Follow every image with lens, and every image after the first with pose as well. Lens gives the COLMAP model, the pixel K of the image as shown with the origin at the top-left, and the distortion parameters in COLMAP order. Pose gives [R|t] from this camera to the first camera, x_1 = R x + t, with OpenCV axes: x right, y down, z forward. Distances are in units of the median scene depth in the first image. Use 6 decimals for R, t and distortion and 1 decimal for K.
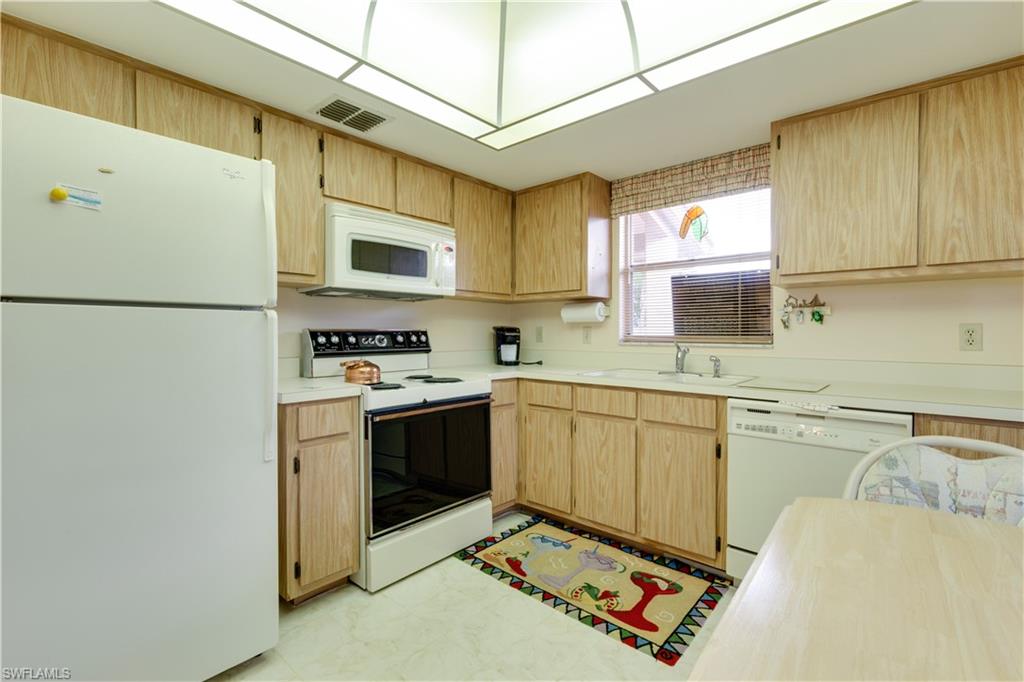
lens RADIAL K [[460.2, 0, 514.5], [0, 460.2, 335.6], [0, 0, 1]] dist [-0.000030, -0.000371]
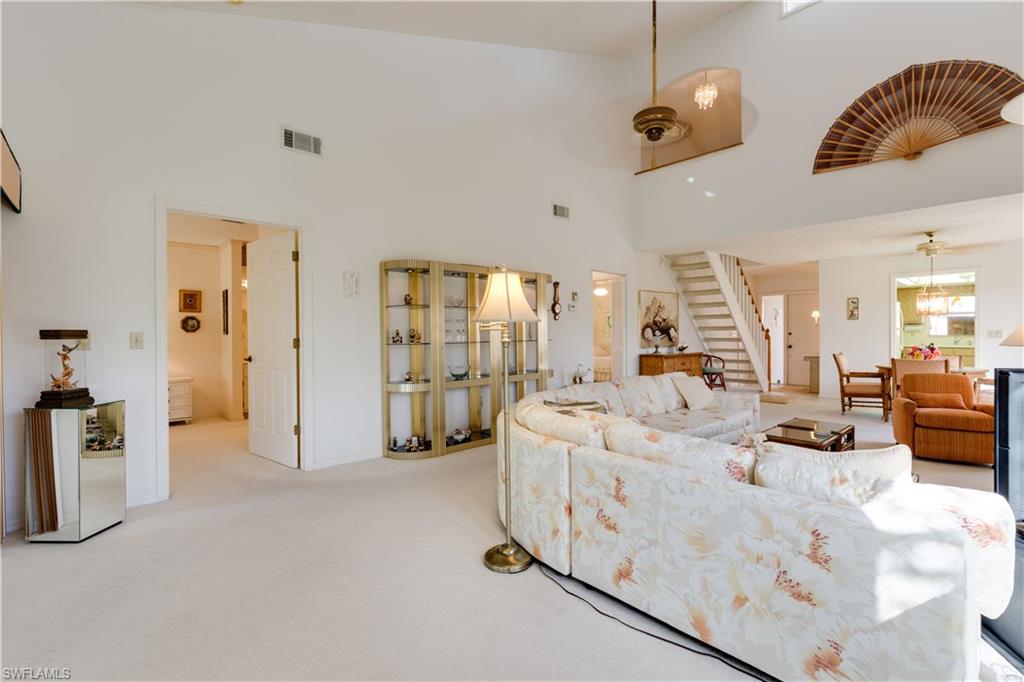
lens RADIAL K [[460.2, 0, 514.5], [0, 460.2, 335.6], [0, 0, 1]] dist [-0.000030, -0.000371]
pose [[0.993823, -0.002715, -0.110947, -2.944736], [0.002384, 0.999992, -0.003111, 0.013159], [0.110955, 0.002827, 0.993821, -3.253158]]
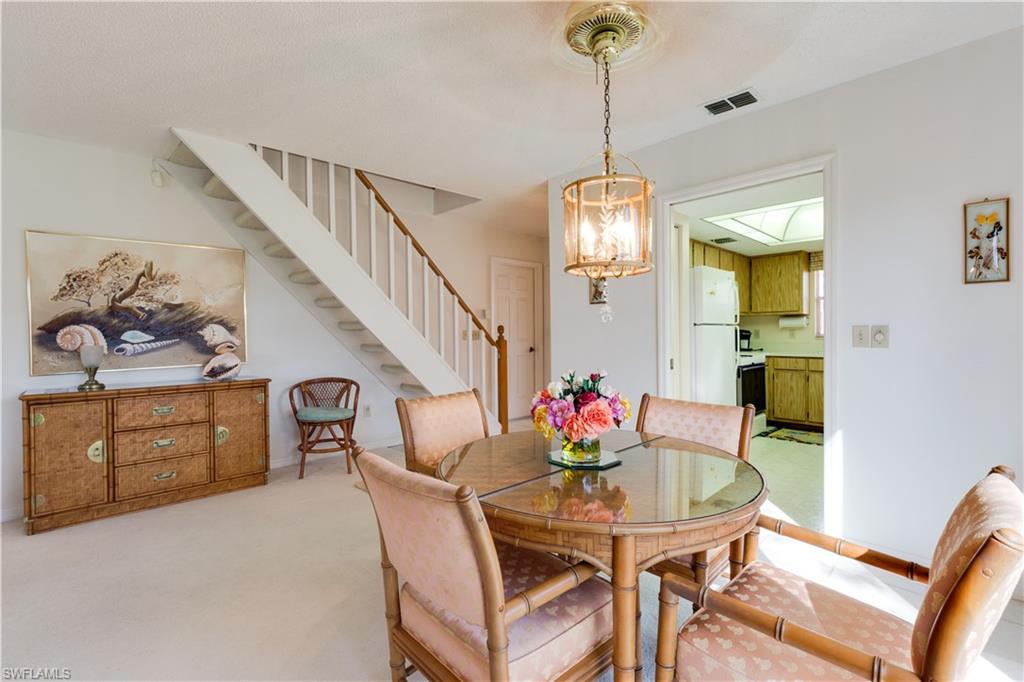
lens RADIAL K [[460.2, 0, 514.5], [0, 460.2, 335.6], [0, 0, 1]] dist [-0.000030, -0.000371]
pose [[0.996535, -0.008618, -0.082732, -1.068956], [0.008563, 0.999963, -0.001014, -0.003475], [0.082738, 0.000302, 0.996571, -1.238613]]
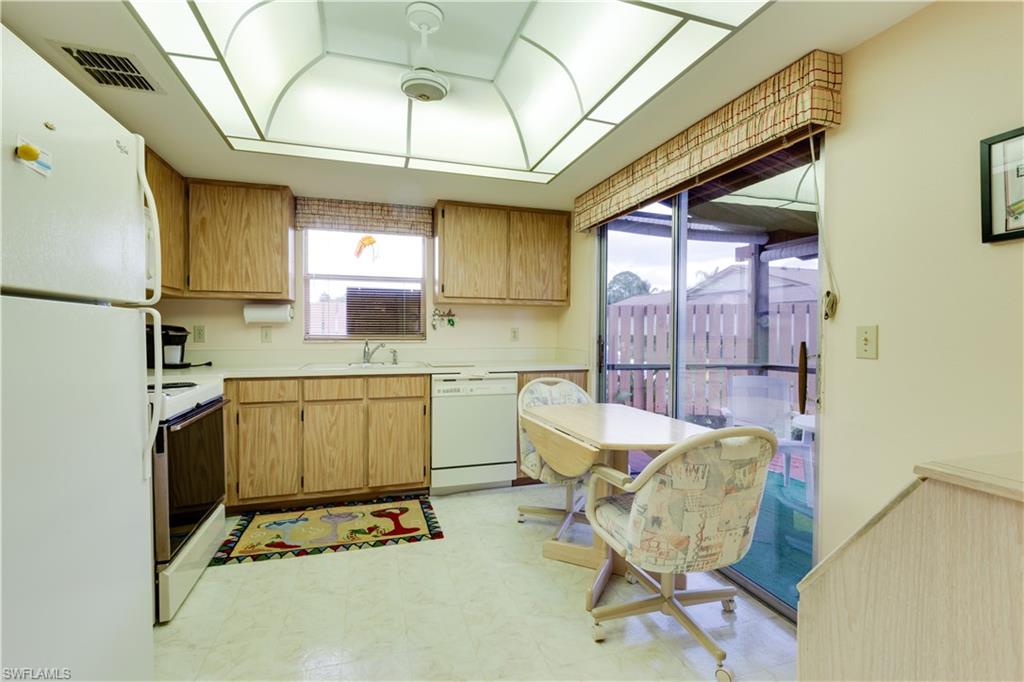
lens RADIAL K [[460.2, 0, 514.5], [0, 460.2, 335.6], [0, 0, 1]] dist [-0.000030, -0.000371]
pose [[0.517224, -0.007225, 0.855820, -0.601769], [0.003707, 0.999974, 0.006202, -0.003818], [-0.855842, -0.000036, 0.517237, -0.037554]]
